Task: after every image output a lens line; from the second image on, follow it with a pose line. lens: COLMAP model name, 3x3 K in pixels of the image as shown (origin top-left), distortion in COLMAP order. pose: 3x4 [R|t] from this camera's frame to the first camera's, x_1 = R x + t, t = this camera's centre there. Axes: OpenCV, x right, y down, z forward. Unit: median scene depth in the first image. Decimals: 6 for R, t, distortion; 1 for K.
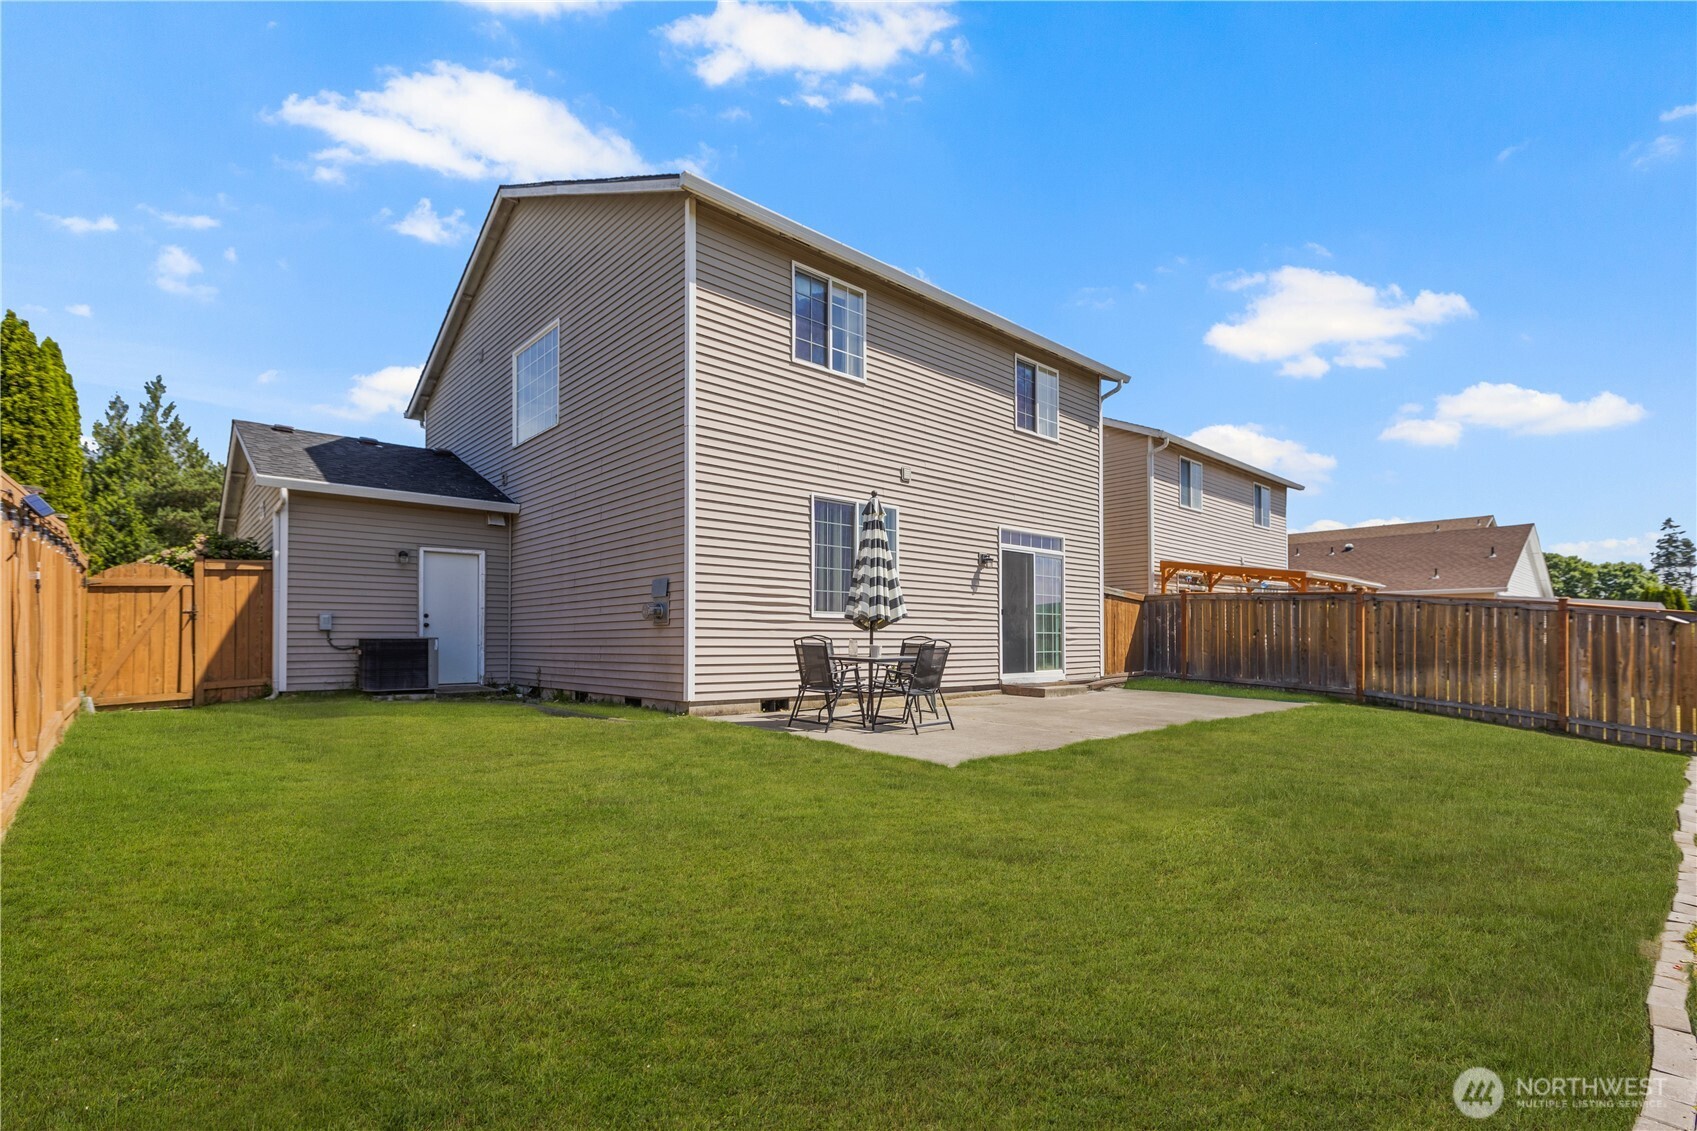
lens RADIAL K [[760.4, 0, 868.6], [0, 760.4, 641.4], [0, 0, 1]] dist [0.000823, -0.000048]
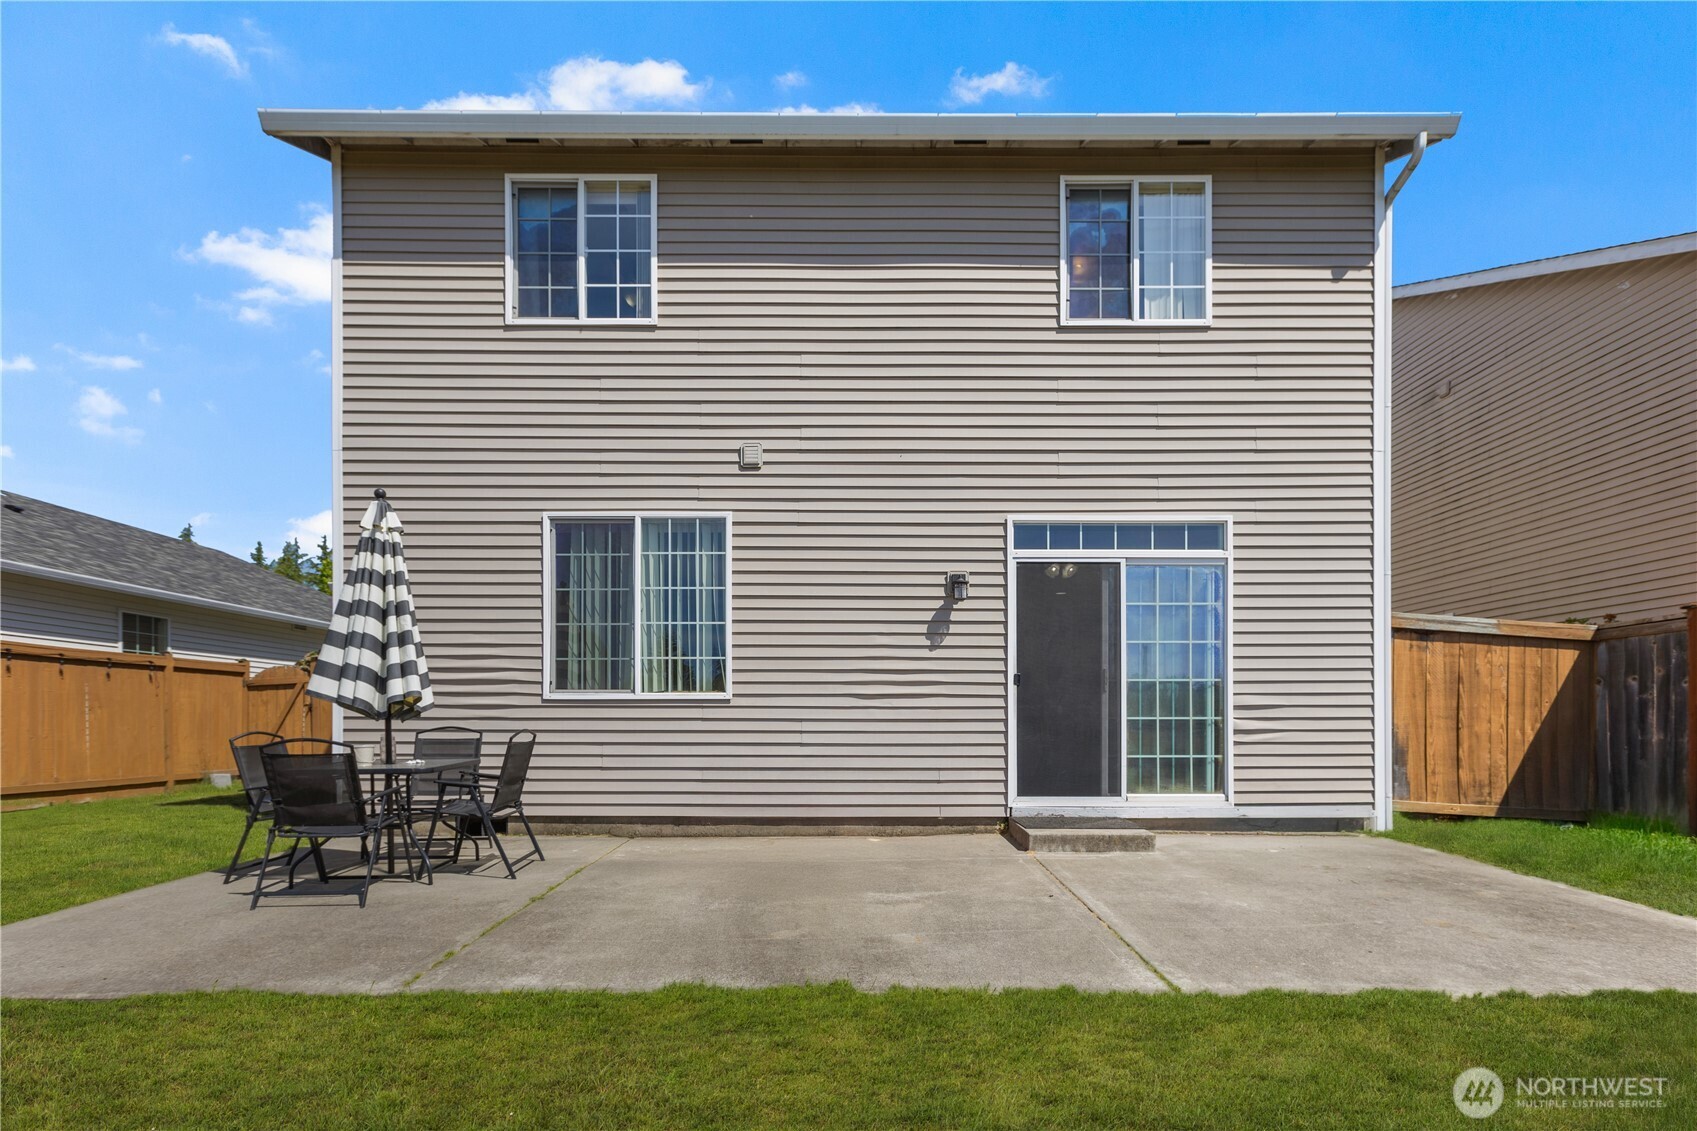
lens RADIAL K [[760.4, 0, 838.1], [0, 760.4, 724.3], [0, 0, 1]] dist [0.000823, -0.000048]
pose [[0.738522, 0.009143, -0.674168, 0.440884], [-0.002413, 0.999937, 0.010917, -0.012993], [0.674225, -0.006436, 0.738498, 0.524398]]
